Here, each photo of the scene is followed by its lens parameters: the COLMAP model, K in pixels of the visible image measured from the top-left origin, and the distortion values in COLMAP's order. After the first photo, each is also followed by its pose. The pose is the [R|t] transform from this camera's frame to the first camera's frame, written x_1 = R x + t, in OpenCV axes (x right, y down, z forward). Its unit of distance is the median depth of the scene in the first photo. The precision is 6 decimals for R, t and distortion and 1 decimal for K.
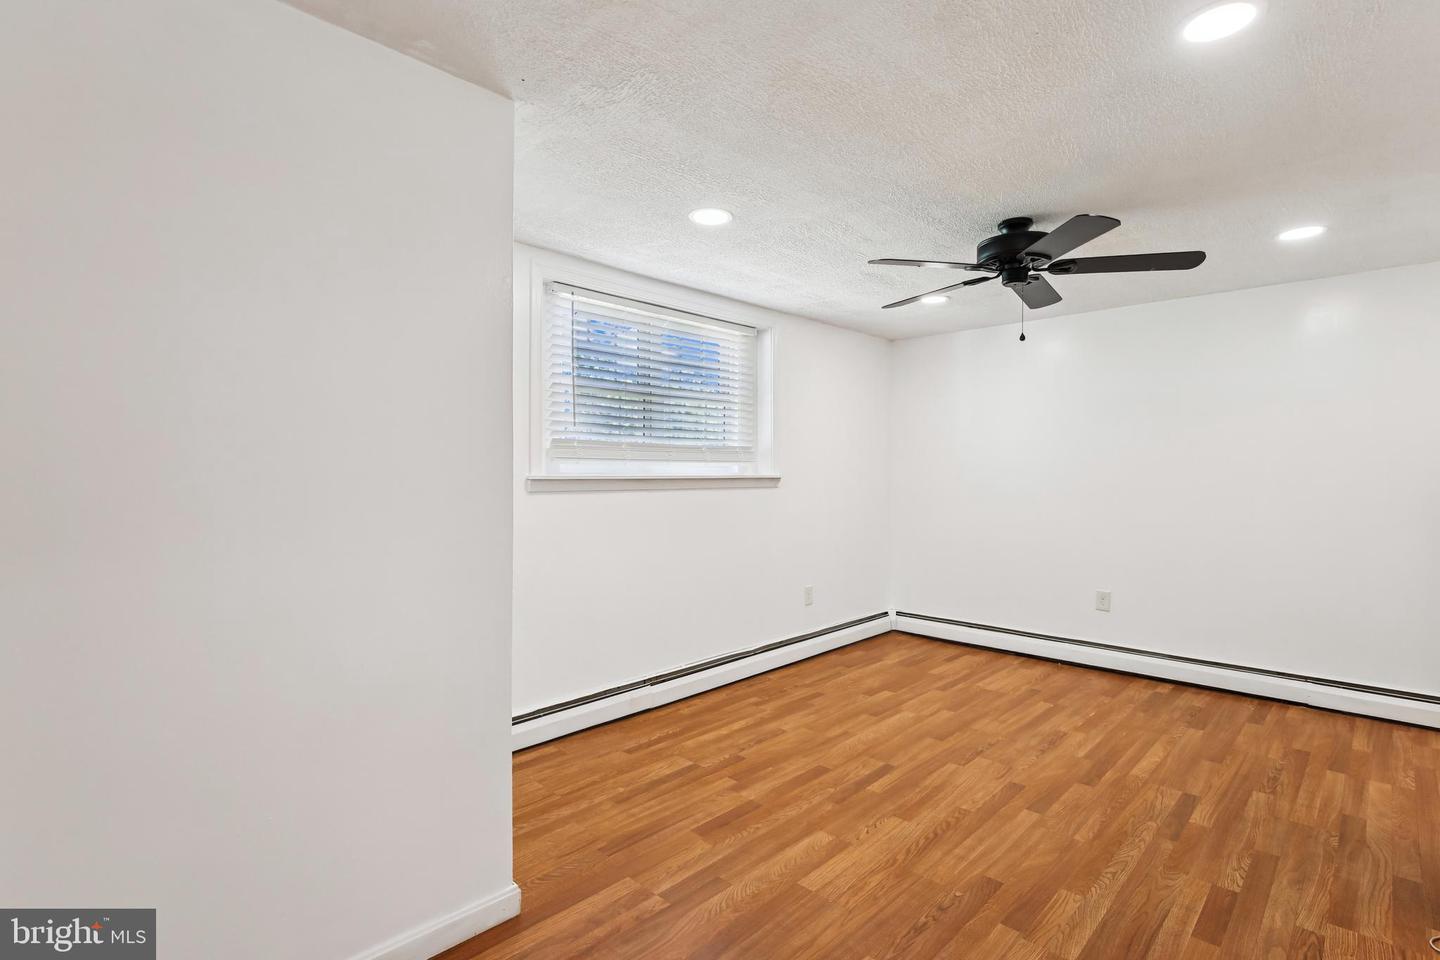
lens RADIAL K [[692.1, 0, 720.0], [0, 692.1, 480.0], [0, 0, 1]] dist [-0.000025, -0.000534]
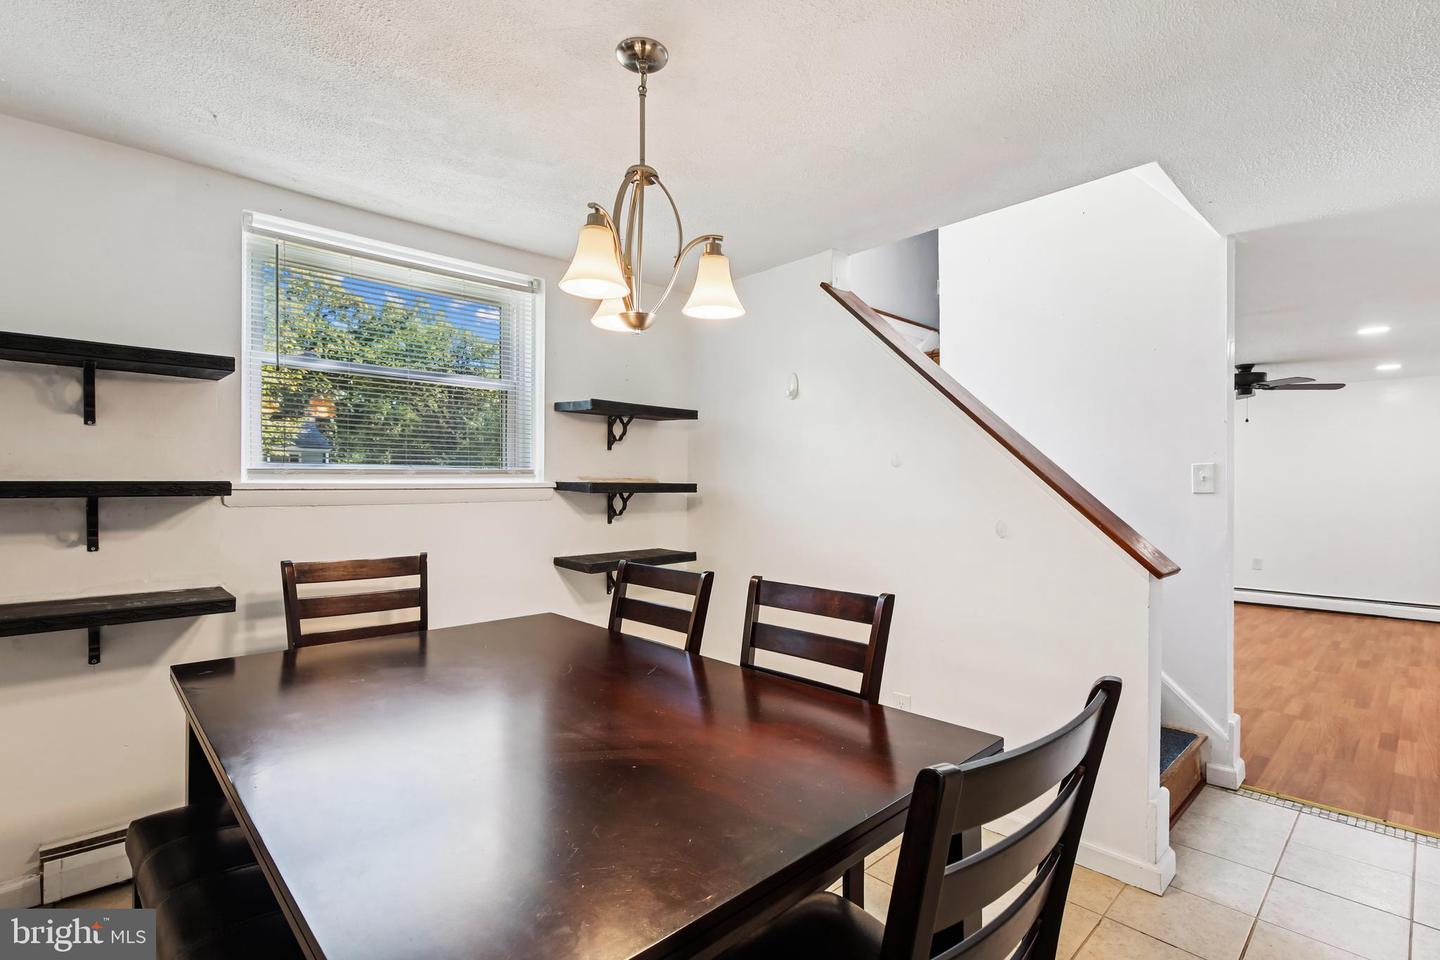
lens RADIAL K [[669.0, 0, 744.4], [0, 669.0, 488.6], [0, 0, 1]] dist [0.002135, 0.000114]
pose [[0.999511, 0.001208, -0.031233, -1.067831], [-0.001462, 0.999966, -0.008103, 0.012458], [0.031222, 0.008144, 0.999479, -1.108685]]
